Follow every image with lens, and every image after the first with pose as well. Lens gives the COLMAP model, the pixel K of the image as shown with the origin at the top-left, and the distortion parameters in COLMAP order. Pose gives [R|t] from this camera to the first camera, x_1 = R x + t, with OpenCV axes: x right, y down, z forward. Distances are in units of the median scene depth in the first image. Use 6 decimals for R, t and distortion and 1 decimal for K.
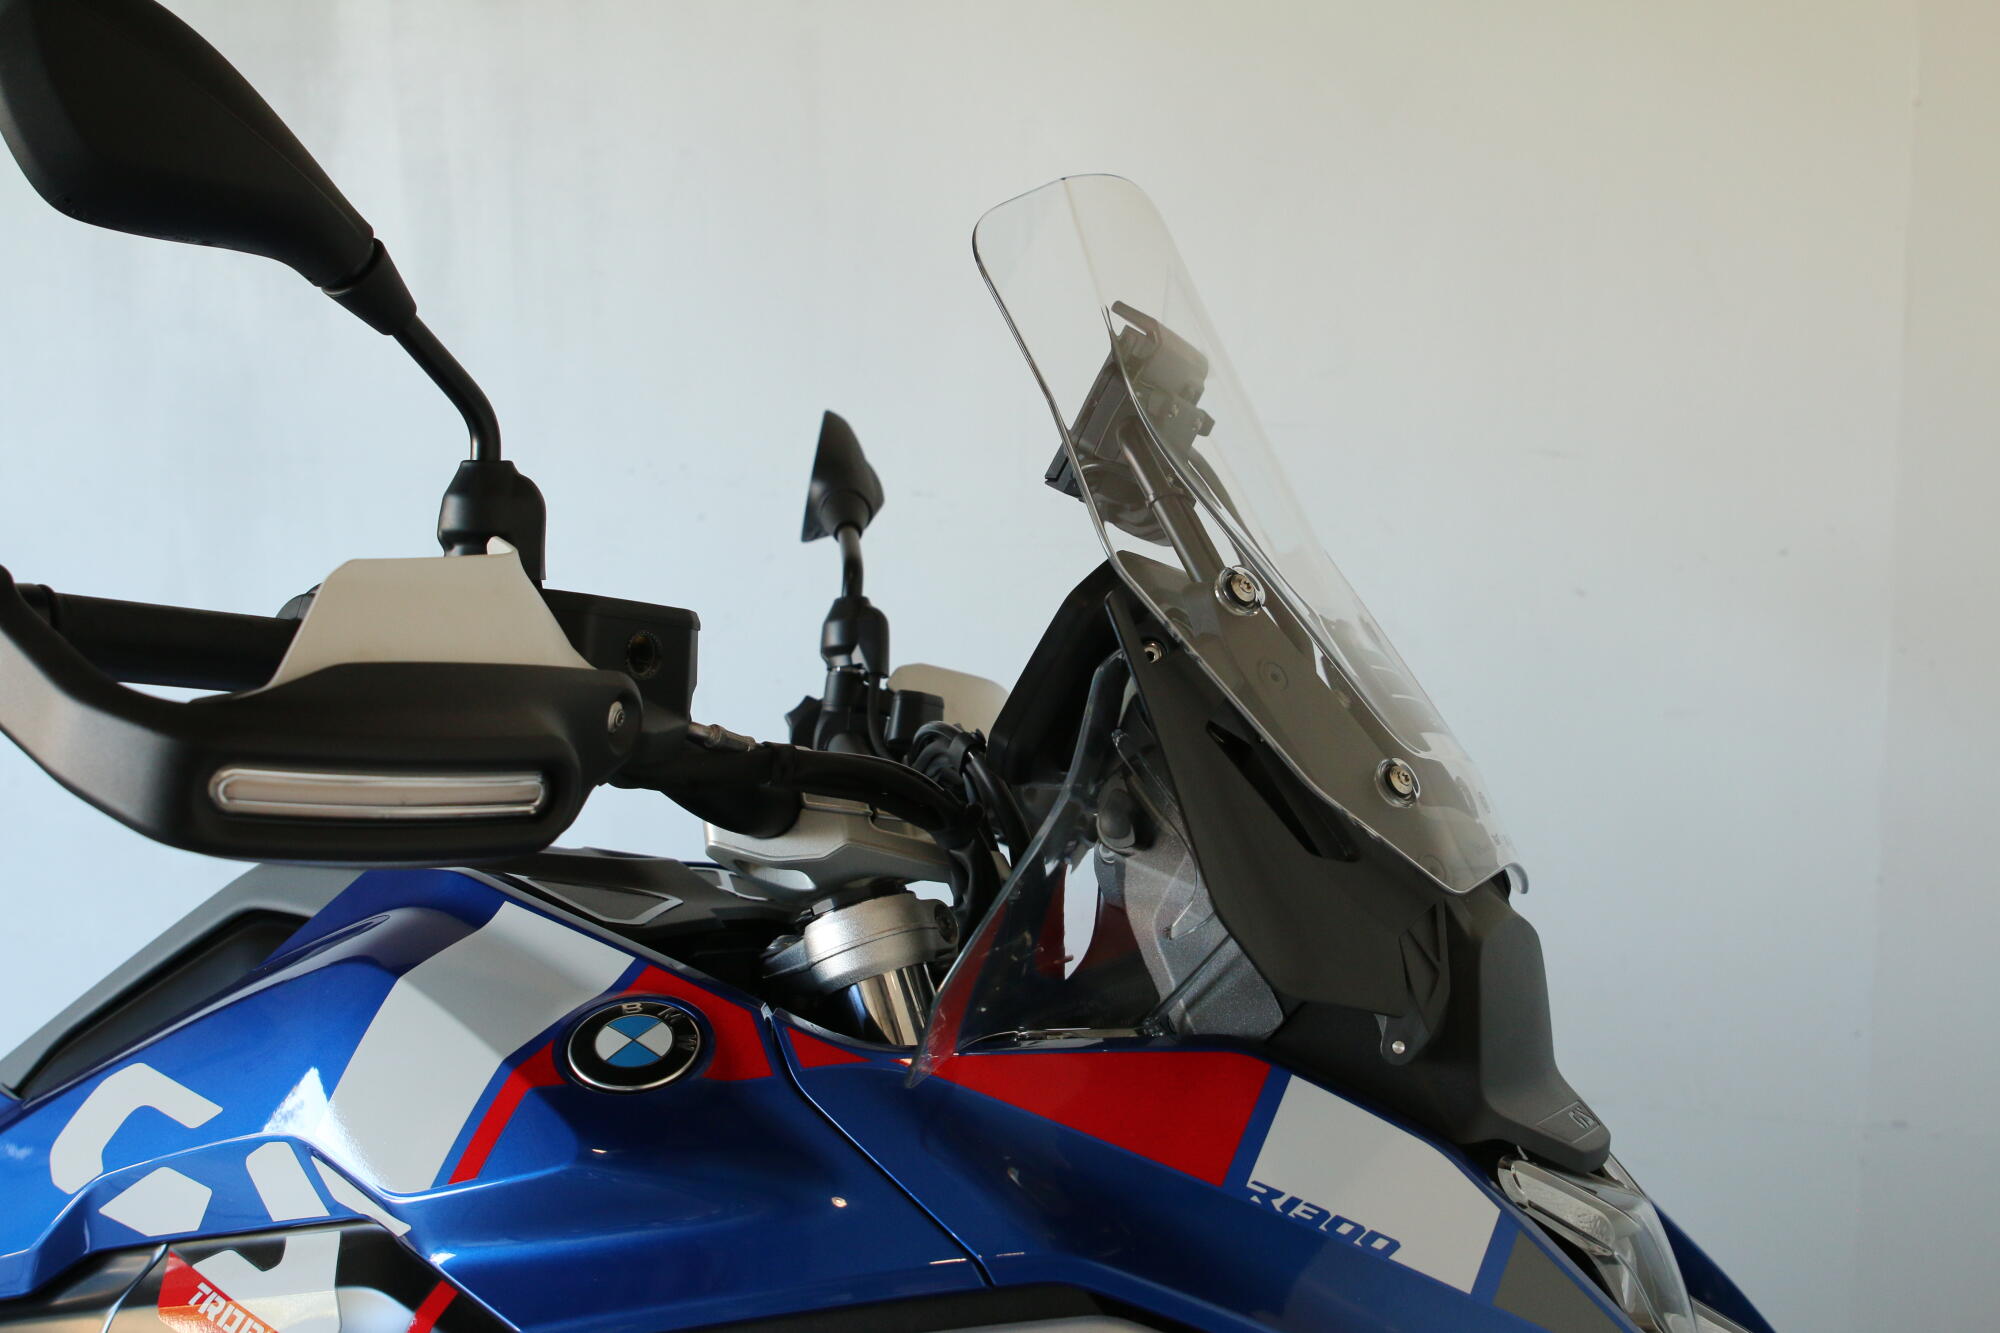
lens RADIAL K [[2480.7, 0, 999.5], [0, 2480.7, 640.1], [0, 0, 1]] dist [-0.109580, 0.103557]
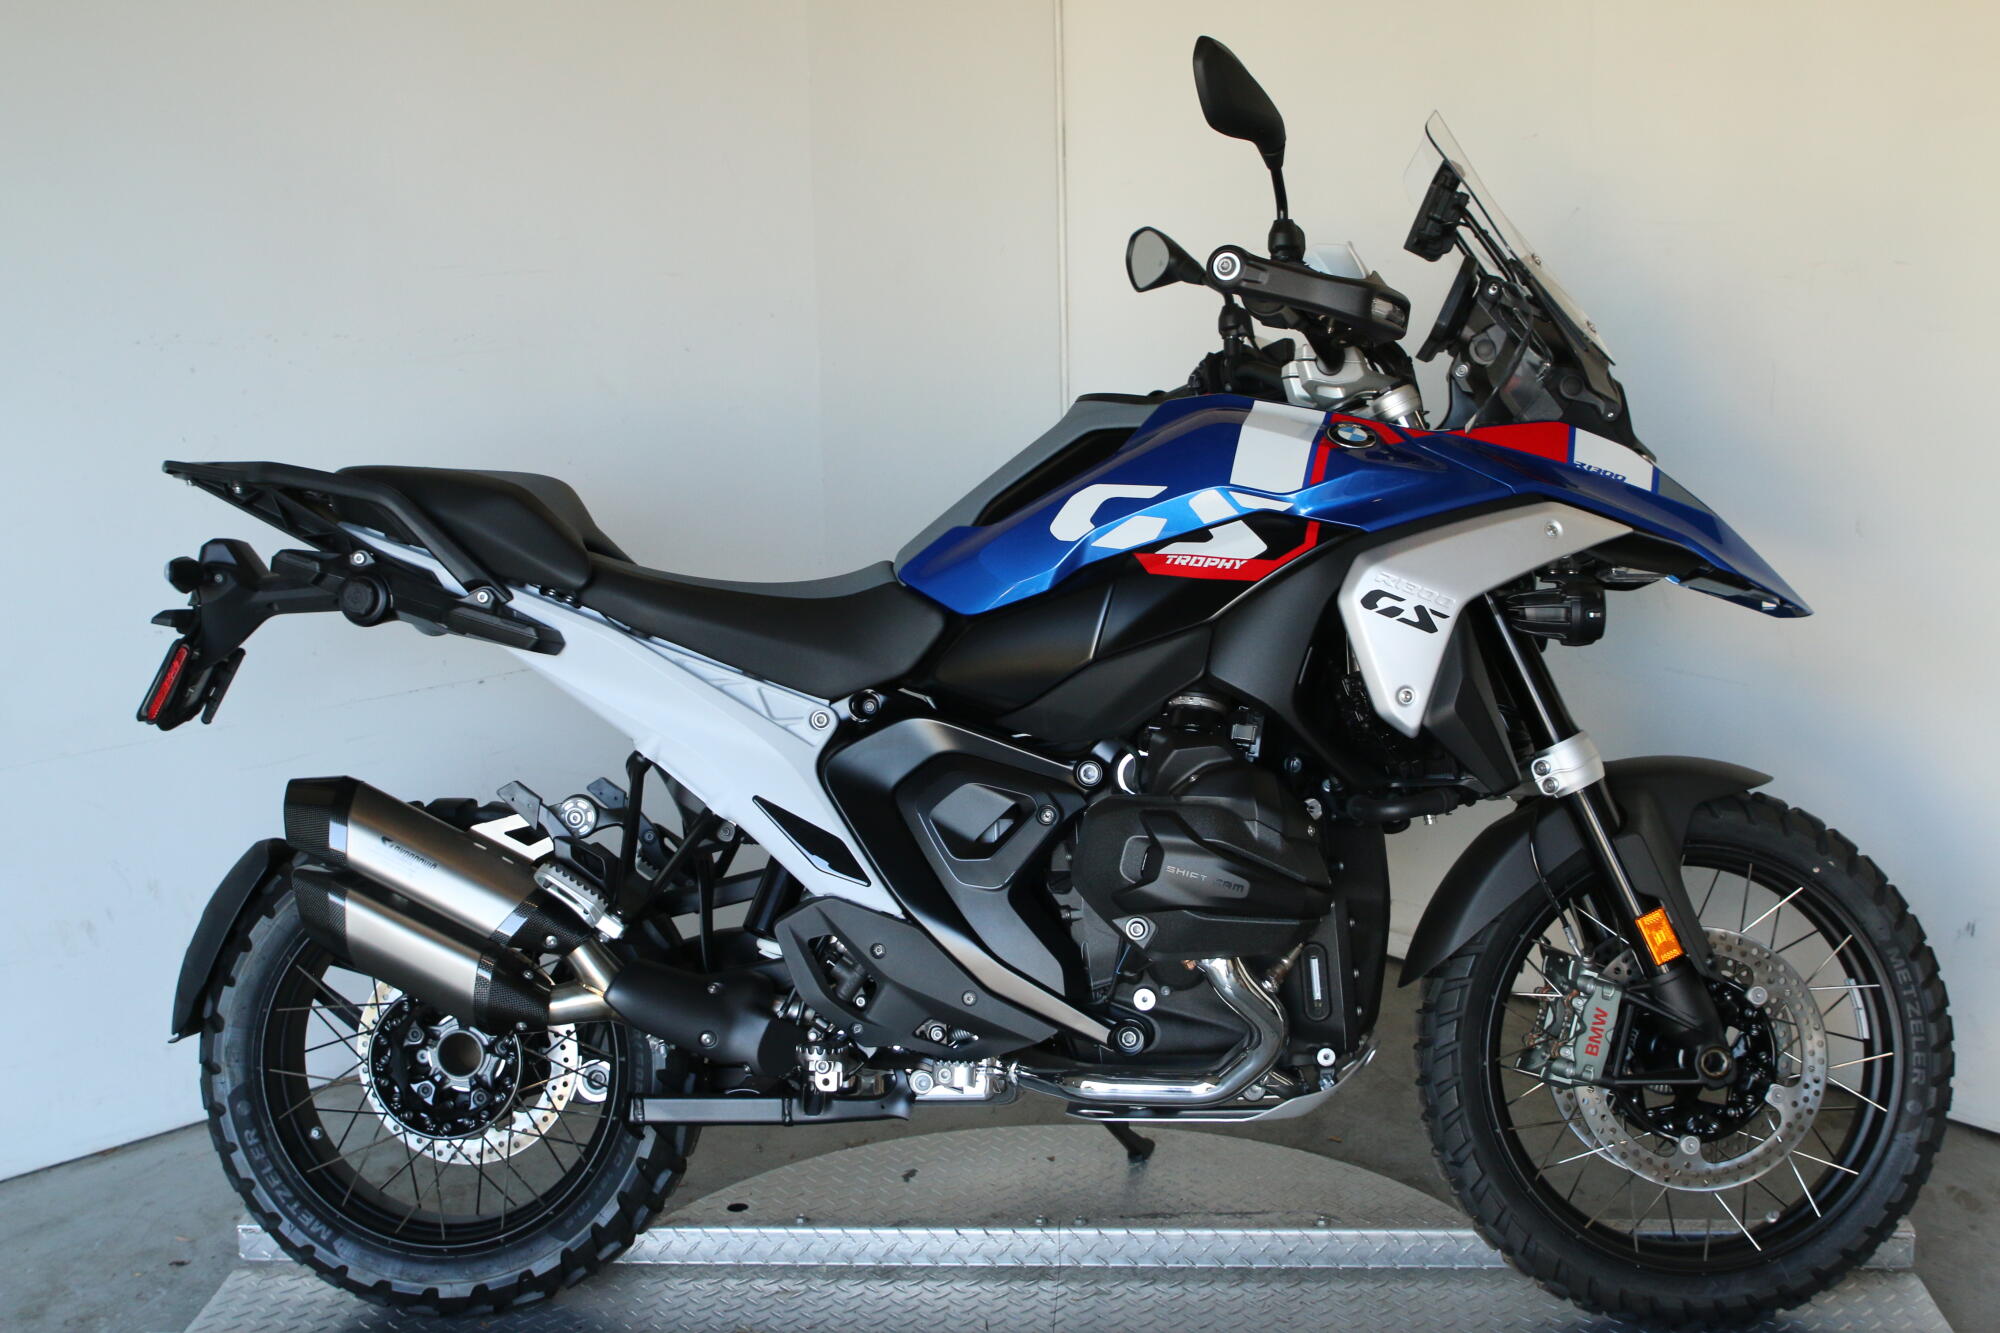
lens RADIAL K [[2526.2, 0, 1003.3], [0, 2526.2, 644.5], [0, 0, 1]] dist [-0.086350, 0.090524]
pose [[0.944086, -0.080788, 0.319648, -1.450516], [0.071990, 0.996632, 0.039265, 0.264170], [-0.321744, -0.014058, 0.946722, -1.530324]]
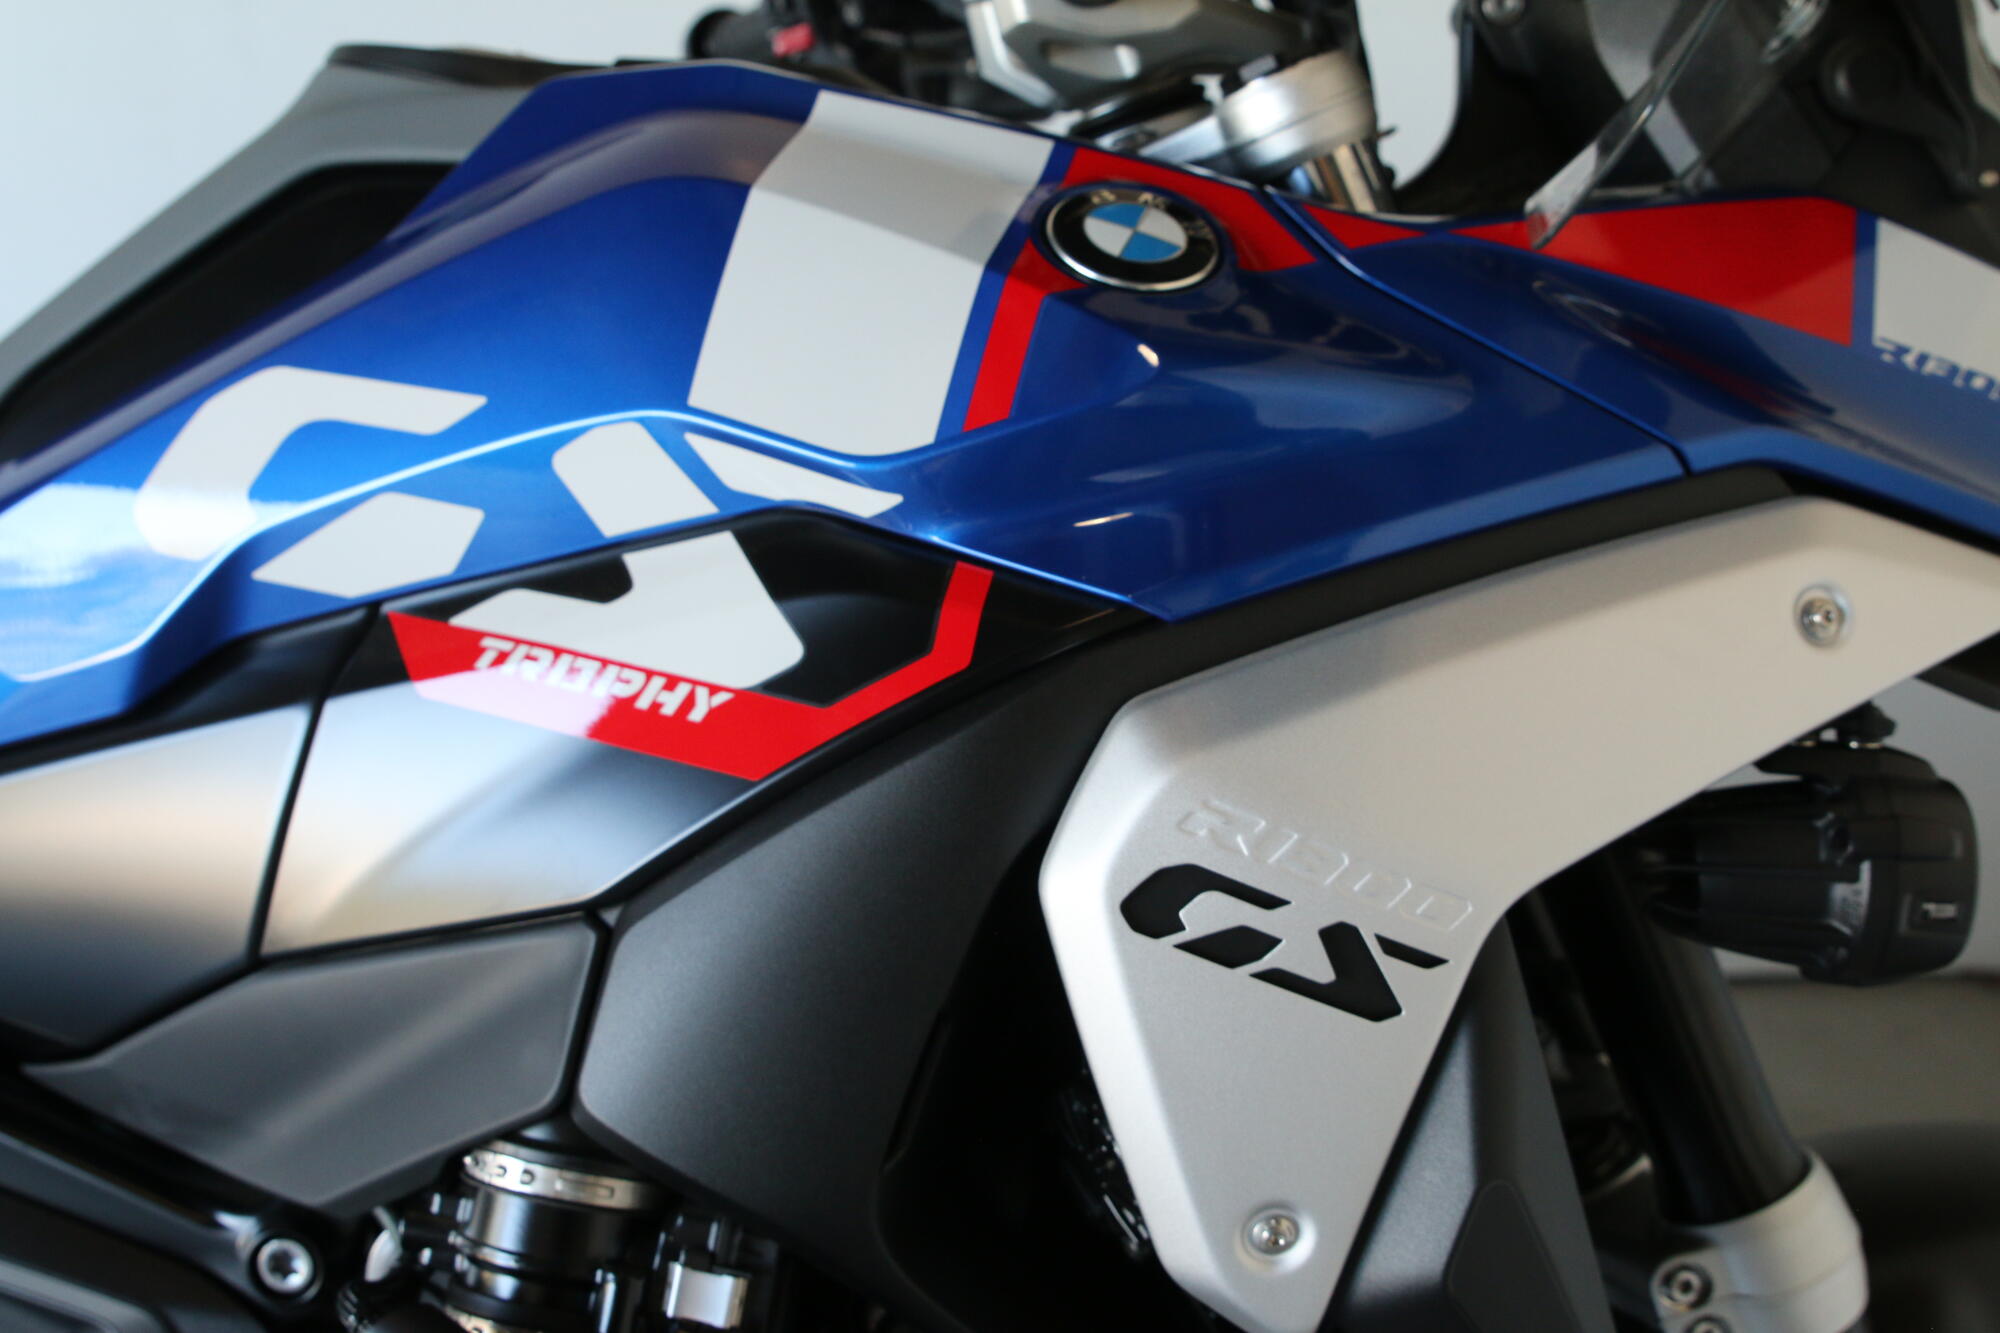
lens RADIAL K [[2480.7, 0, 999.5], [0, 2480.7, 640.1], [0, 0, 1]] dist [-0.109580, 0.103557]
pose [[0.933449, -0.113560, 0.340259, -0.476884], [0.041574, 0.976423, 0.211825, 0.126012], [-0.356292, -0.183582, 0.916163, 0.300591]]
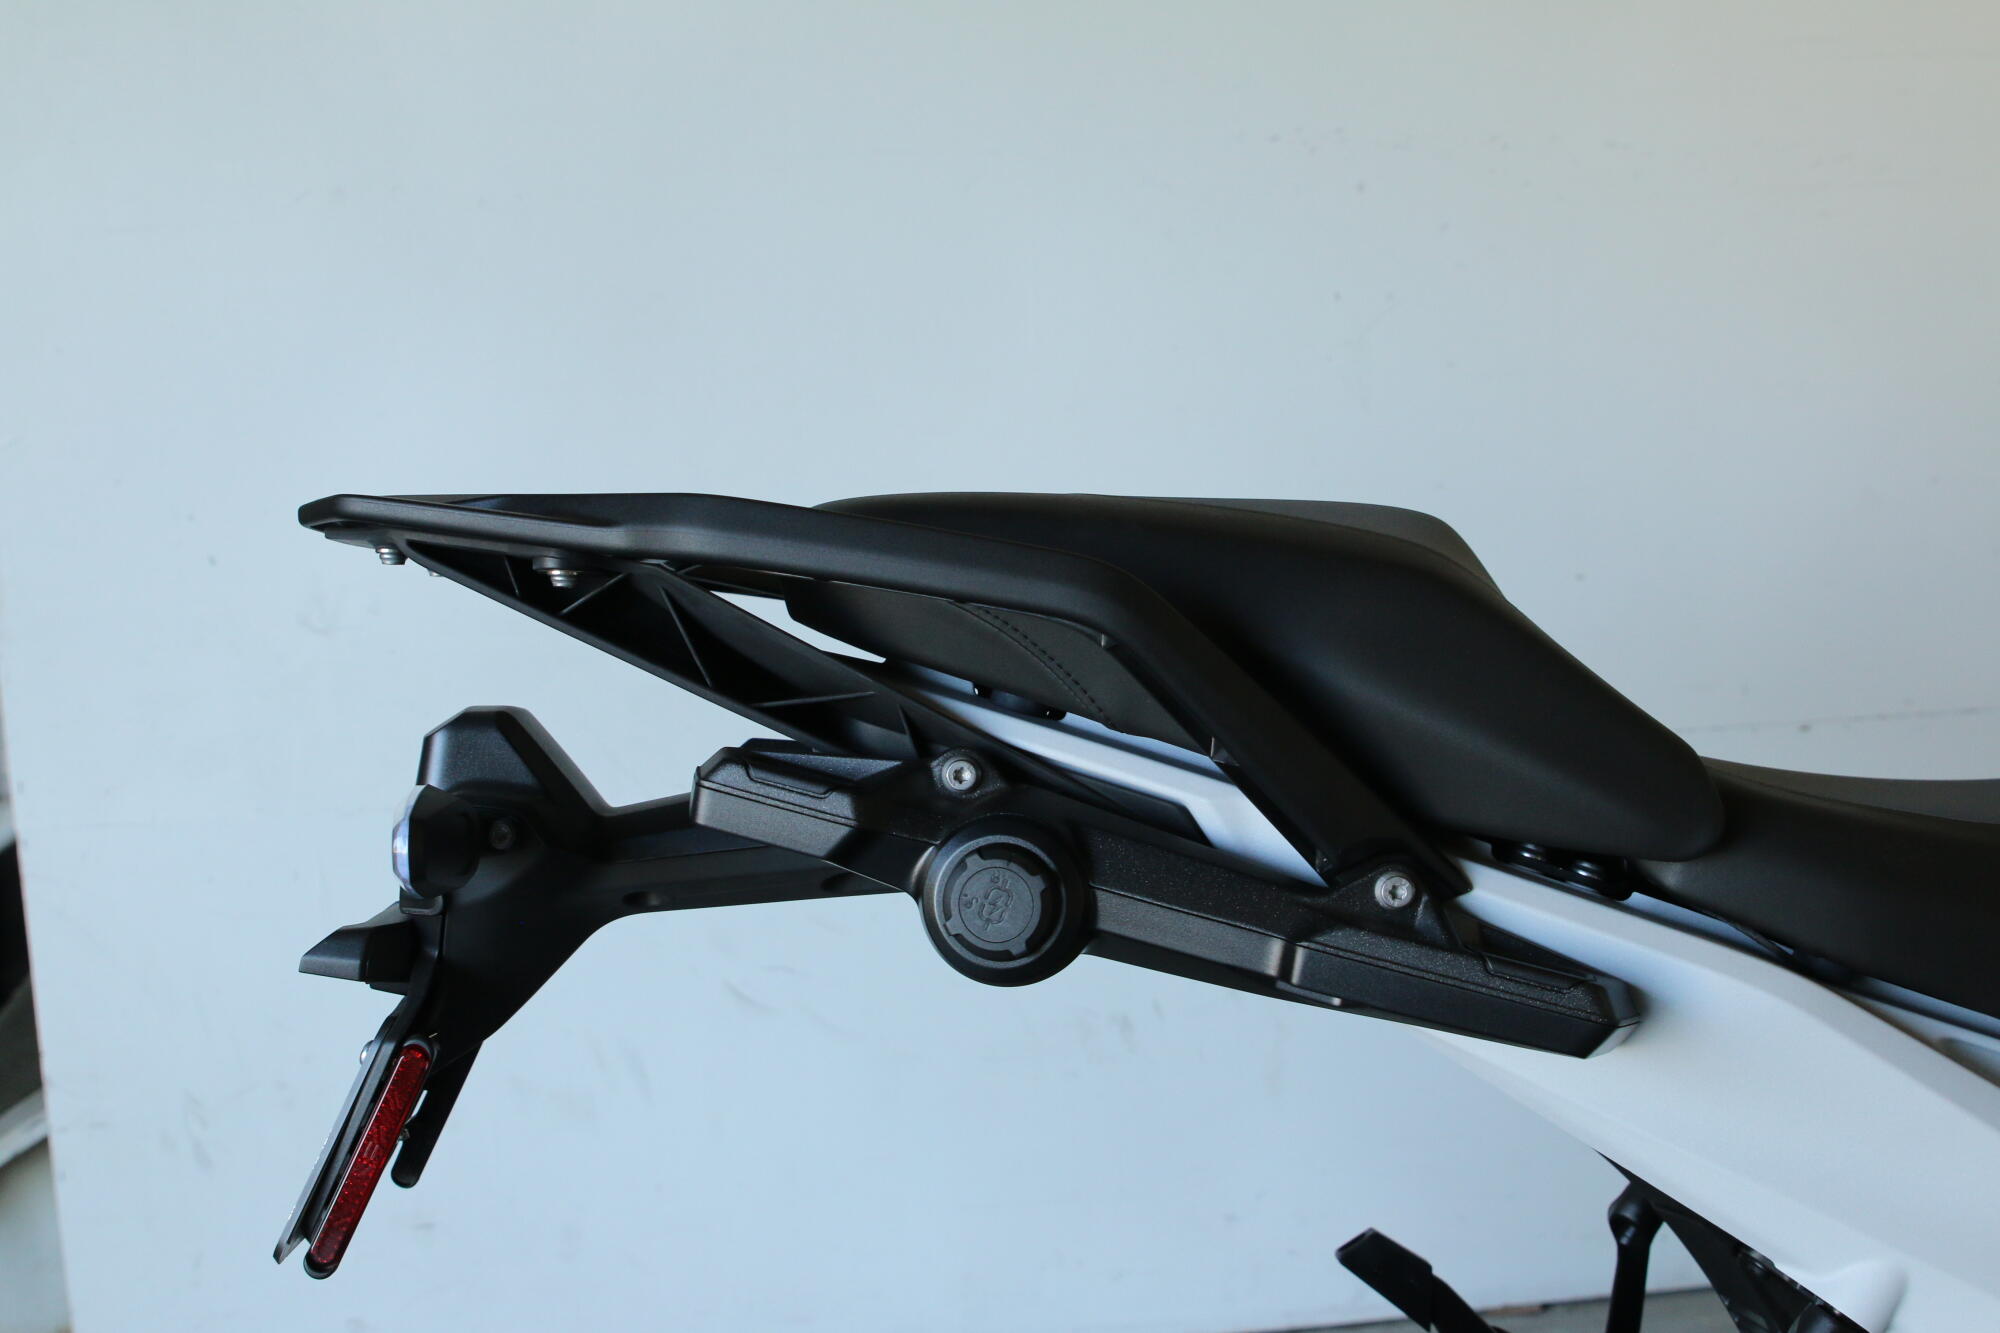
lens RADIAL K [[2480.7, 0, 999.5], [0, 2480.7, 640.1], [0, 0, 1]] dist [-0.109580, 0.103557]
pose [[0.905093, -0.117457, 0.408669, -1.596046], [0.100039, 0.992934, 0.063822, 0.108853], [-0.413278, -0.016882, 0.910449, 0.637615]]
